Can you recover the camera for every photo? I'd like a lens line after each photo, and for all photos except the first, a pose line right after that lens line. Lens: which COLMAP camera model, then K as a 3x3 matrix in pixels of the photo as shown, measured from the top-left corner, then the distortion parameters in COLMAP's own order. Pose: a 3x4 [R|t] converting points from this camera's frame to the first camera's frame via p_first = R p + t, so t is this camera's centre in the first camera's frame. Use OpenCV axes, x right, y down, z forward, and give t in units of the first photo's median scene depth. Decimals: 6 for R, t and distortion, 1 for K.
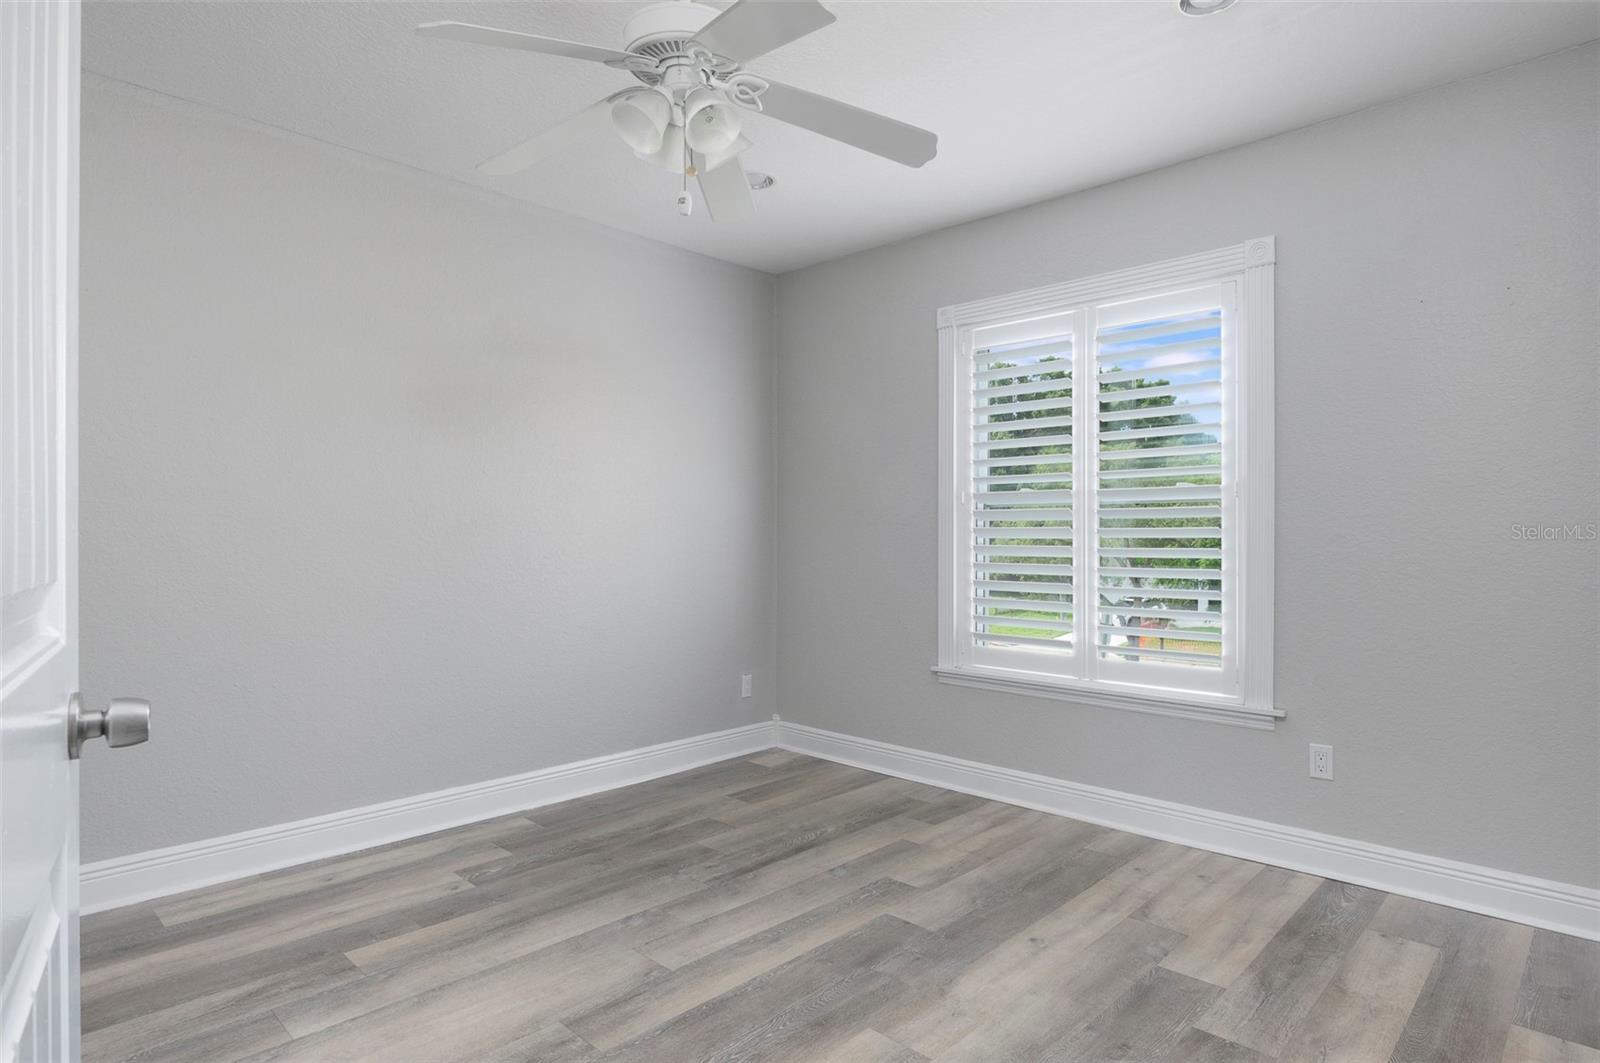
lens RADIAL K [[891.5, 0, 797.5], [0, 891.5, 534.3], [0, 0, 1]] dist [-0.006707, -0.004534]
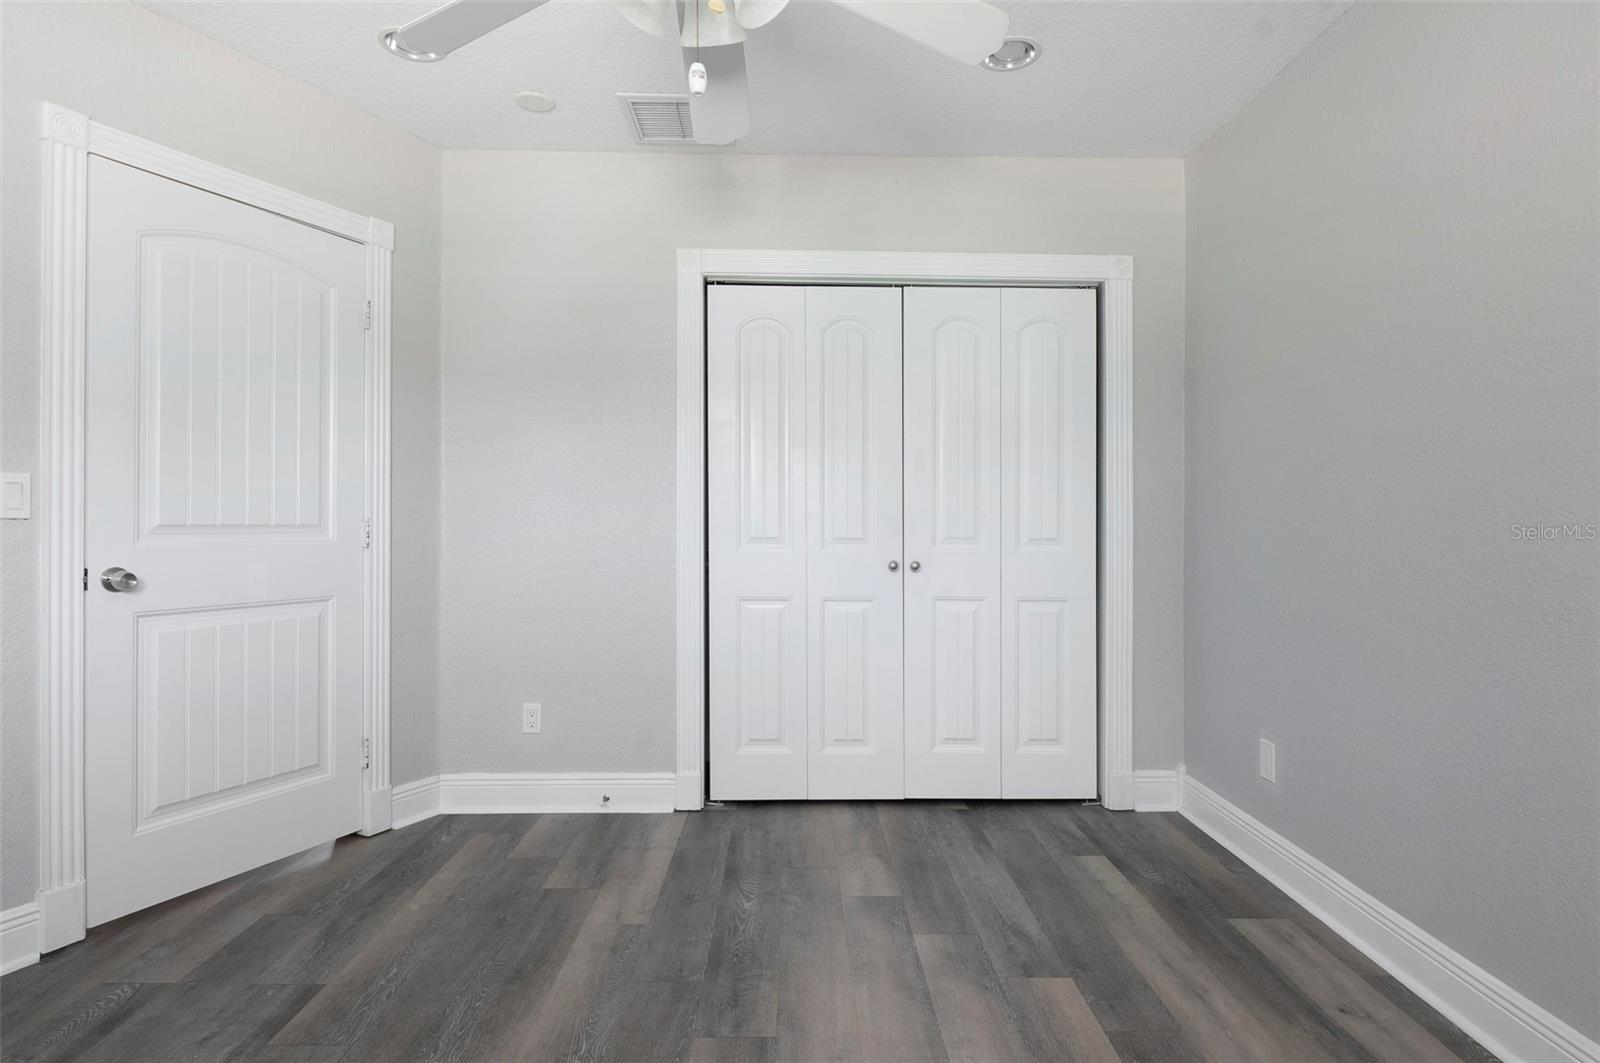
lens RADIAL K [[891.5, 0, 796.8], [0, 891.5, 521.0], [0, 0, 1]] dist [-0.006707, -0.004534]
pose [[-0.726177, -0.001805, -0.687505, 0.316640], [-0.003897, 0.999991, 0.001491, 0.015934], [0.687497, 0.003762, -0.726178, 1.540762]]
